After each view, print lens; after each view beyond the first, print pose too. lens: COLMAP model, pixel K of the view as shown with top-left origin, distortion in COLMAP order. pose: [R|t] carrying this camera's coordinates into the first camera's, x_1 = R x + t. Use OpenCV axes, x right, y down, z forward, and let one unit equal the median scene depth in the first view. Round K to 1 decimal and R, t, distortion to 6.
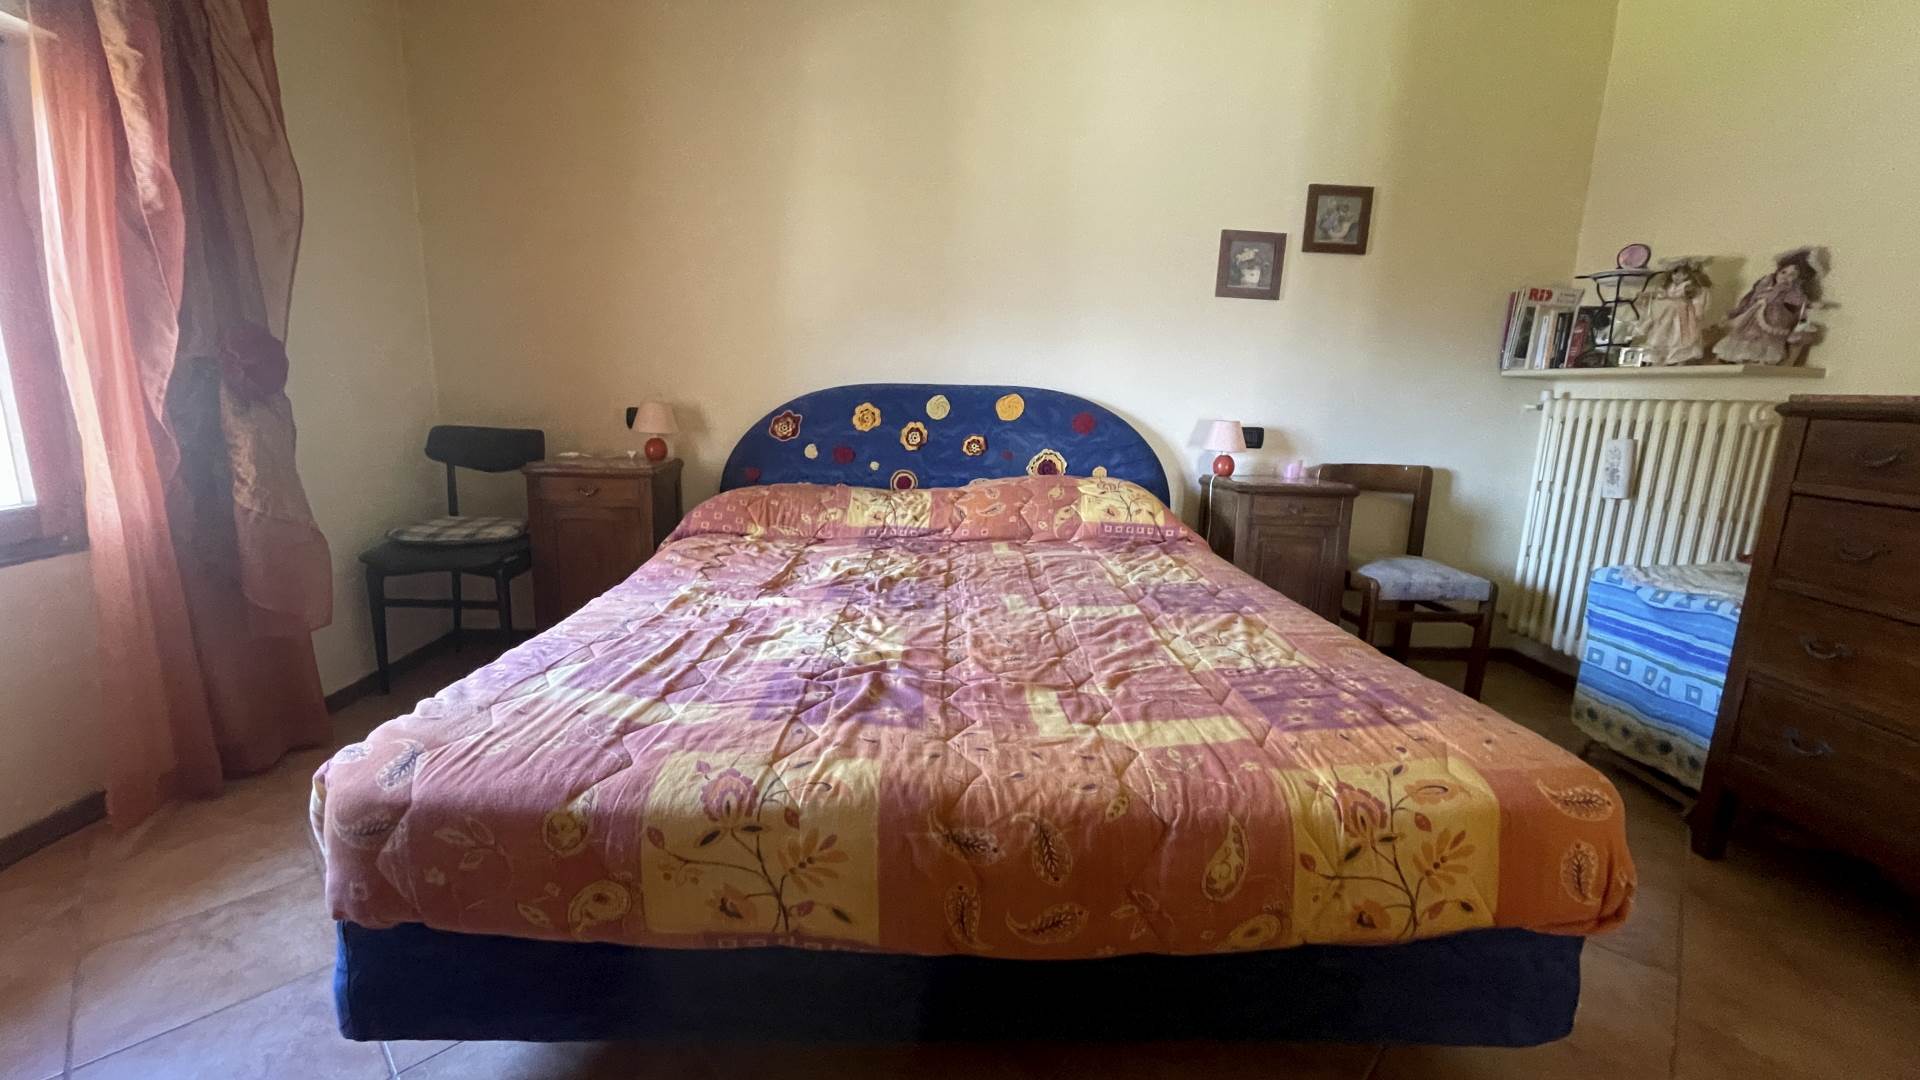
lens RADIAL K [[774.3, 0, 953.7], [0, 774.3, 540.0], [0, 0, 1]] dist [-0.006102, 0.001332]
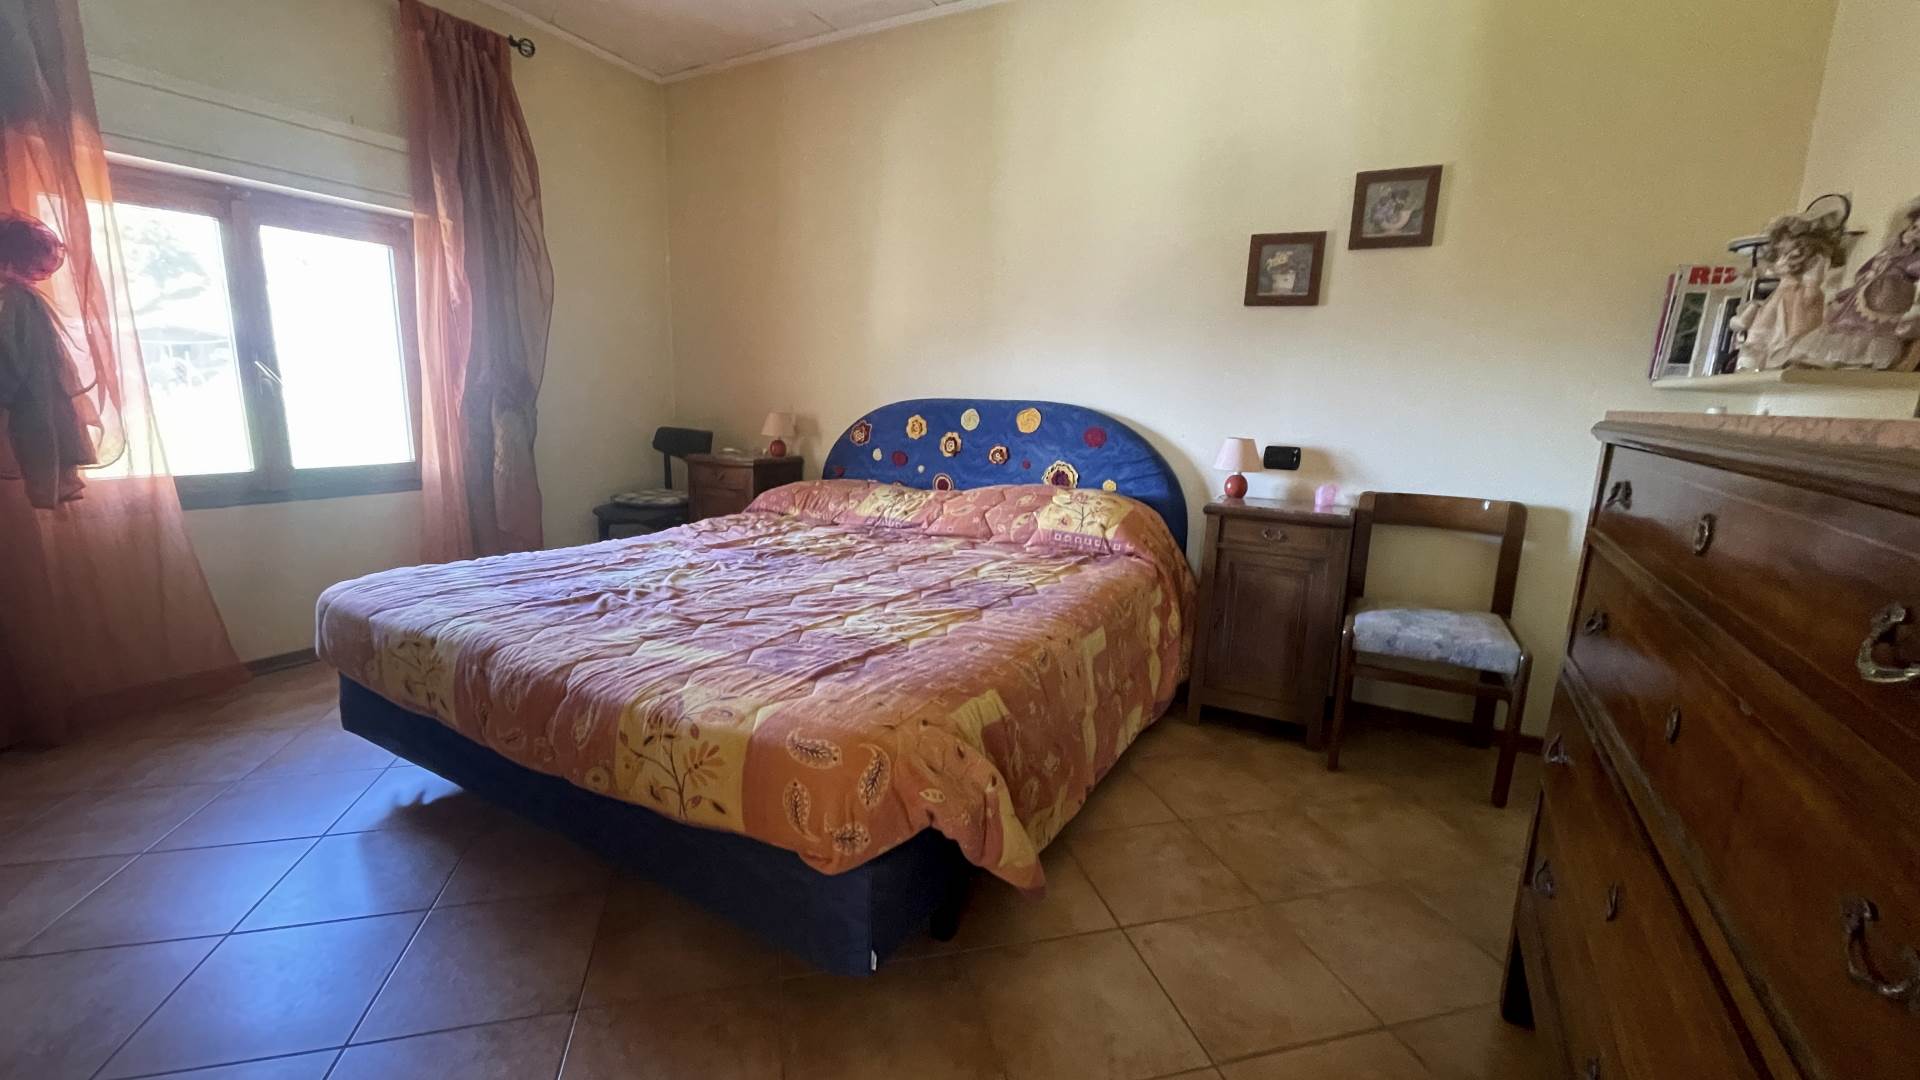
lens RADIAL K [[774.3, 0, 959.7], [0, 774.3, 540.9], [0, 0, 1]] dist [-0.006102, 0.001332]
pose [[0.853734, 0.093782, -0.512195, 0.560335], [-0.104183, 0.994522, 0.008441, -0.003706], [0.510181, 0.046155, 0.858828, 0.032602]]
